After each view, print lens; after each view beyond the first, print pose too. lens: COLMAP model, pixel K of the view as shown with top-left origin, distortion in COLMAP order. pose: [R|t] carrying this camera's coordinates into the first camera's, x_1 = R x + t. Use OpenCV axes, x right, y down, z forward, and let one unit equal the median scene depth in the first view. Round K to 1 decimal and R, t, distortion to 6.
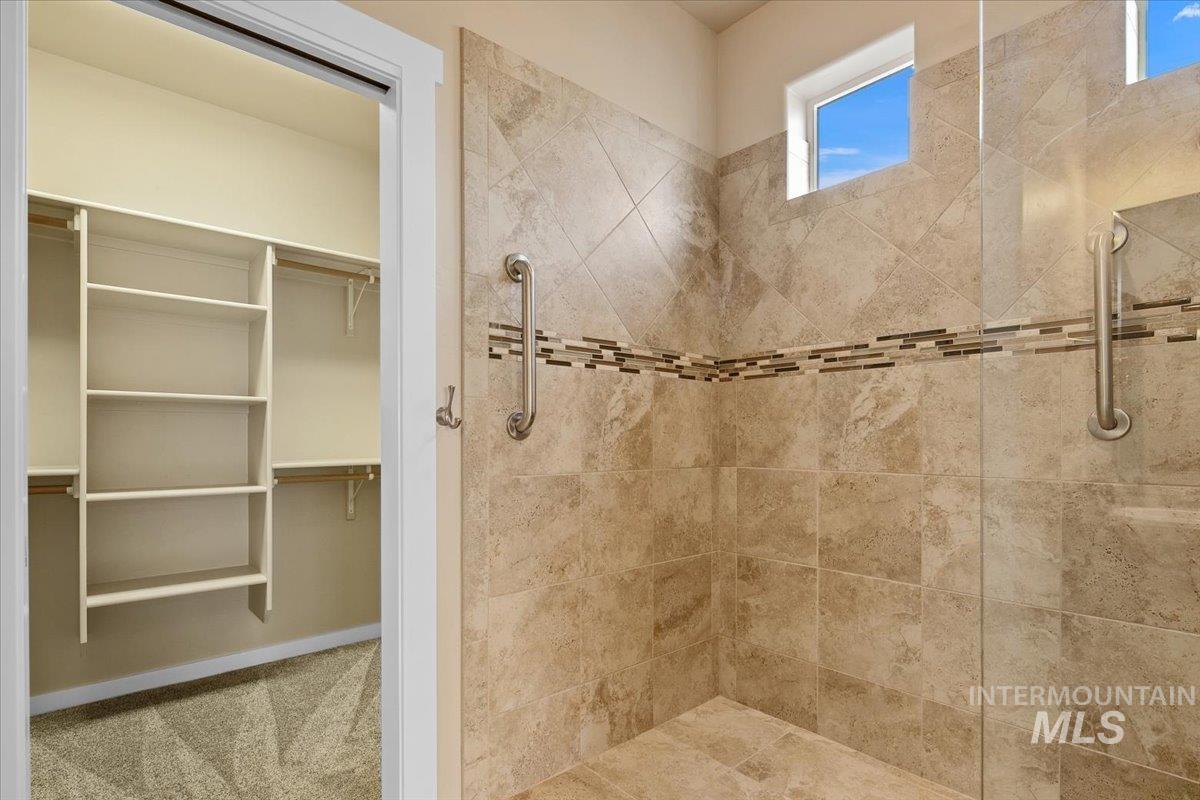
lens RADIAL K [[583.3, 0, 600.0], [0, 583.3, 436.9], [0, 0, 1]] dist [0.003332, -0.004852]
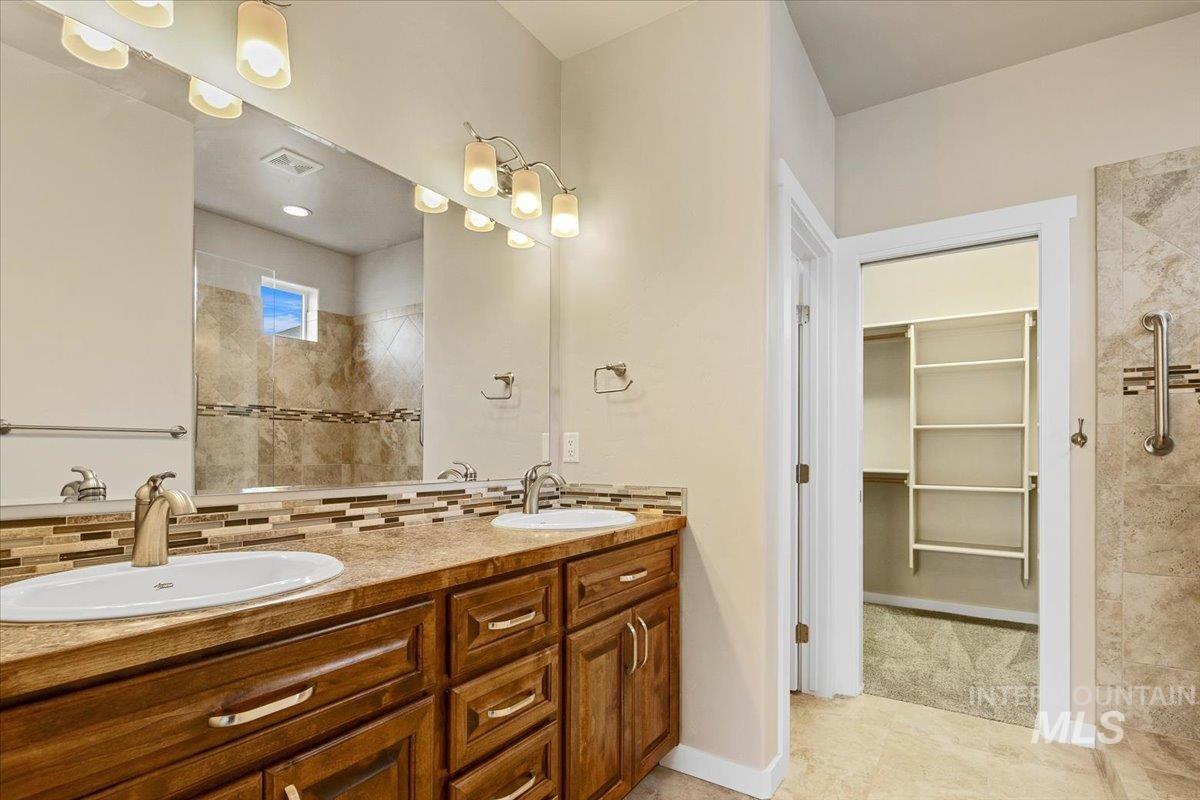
lens RADIAL K [[583.3, 0, 597.3], [0, 583.3, 454.1], [0, 0, 1]] dist [0.003332, -0.004852]
pose [[0.257881, 0.005975, -0.966158, 0.782529], [-0.003347, 0.999980, 0.005291, -0.000561], [0.966171, 0.001869, 0.257896, -0.517097]]
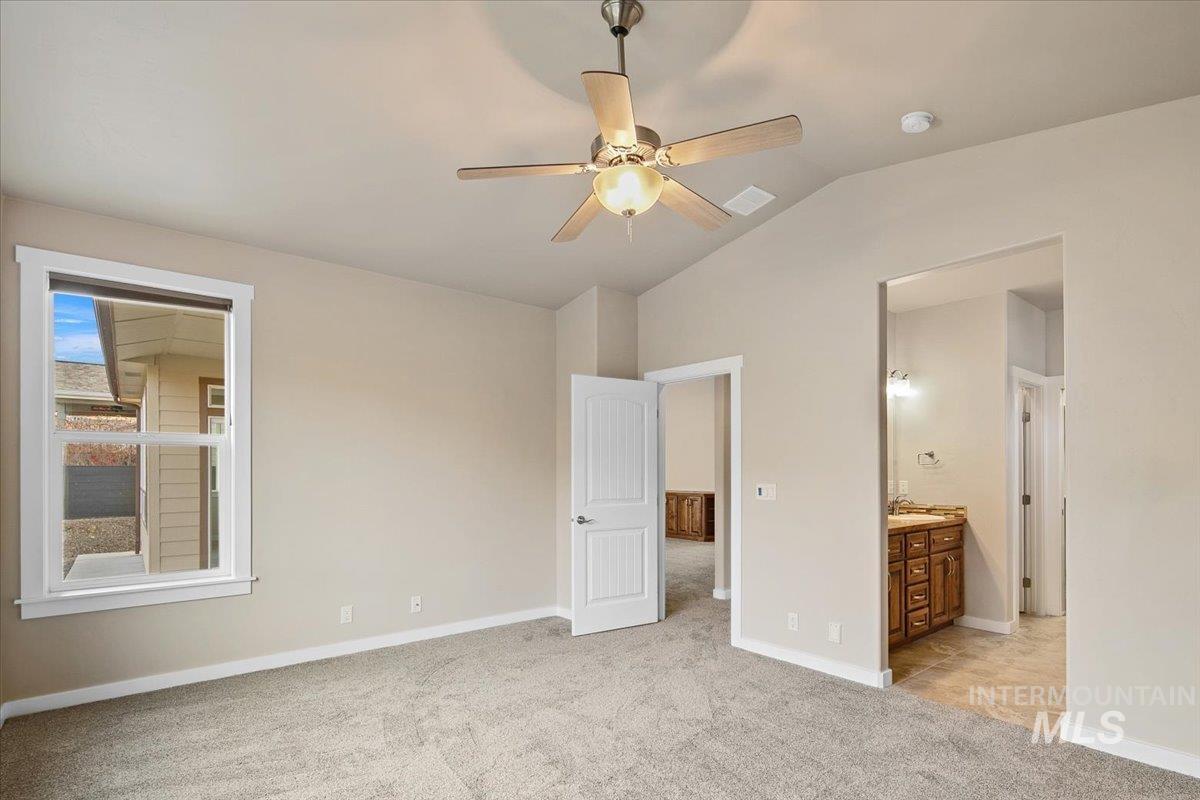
lens RADIAL K [[583.3, 0, 584.5], [0, 583.3, 472.4], [0, 0, 1]] dist [0.003332, -0.004852]
pose [[-0.061347, 0.002359, -0.998114, 2.682963], [0.003164, 0.999993, 0.002169, -0.103993], [0.998111, -0.003025, -0.061354, -1.754724]]
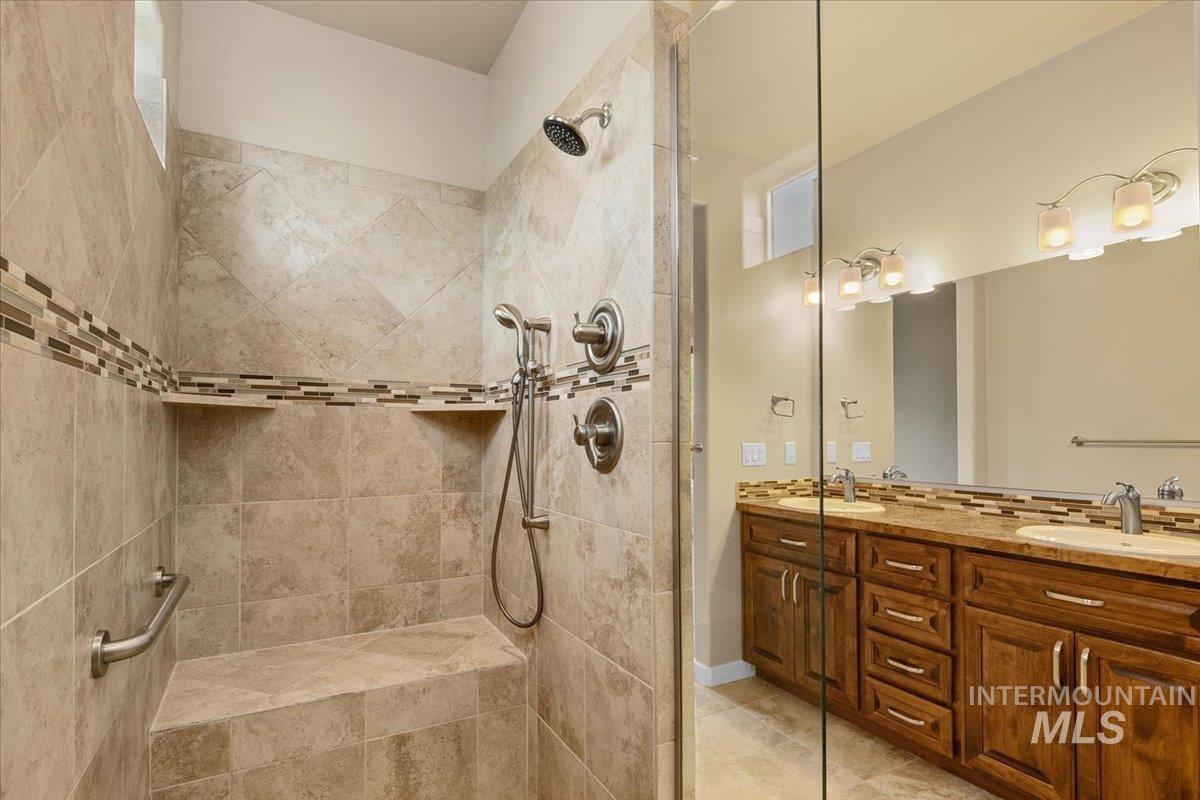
lens RADIAL K [[583.3, 0, 584.1], [0, 583.3, 428.3], [0, 0, 1]] dist [0.003332, -0.004852]
pose [[-0.972222, 0.005250, 0.234003, 0.381279], [0.002071, 0.999902, -0.013830, -0.069946], [-0.234053, -0.012962, -0.972138, 1.071350]]
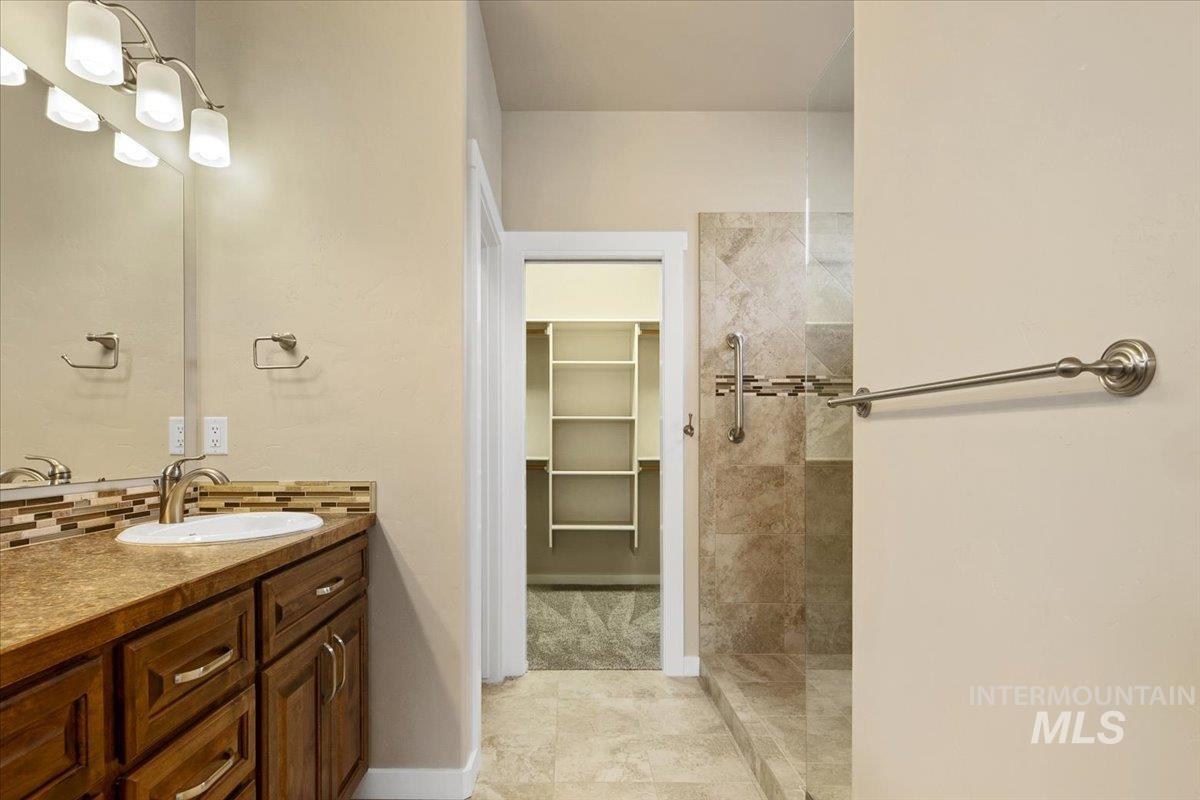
lens RADIAL K [[615.2, 0, 568.9], [0, 615.2, 449.8], [0, 0, 1]] dist [0.001155, -0.005120]
pose [[0.747858, 0.010770, -0.663771, 0.680640], [-0.001654, 0.999896, 0.014359, -0.000047], [0.663856, -0.009641, 0.747798, -0.644130]]
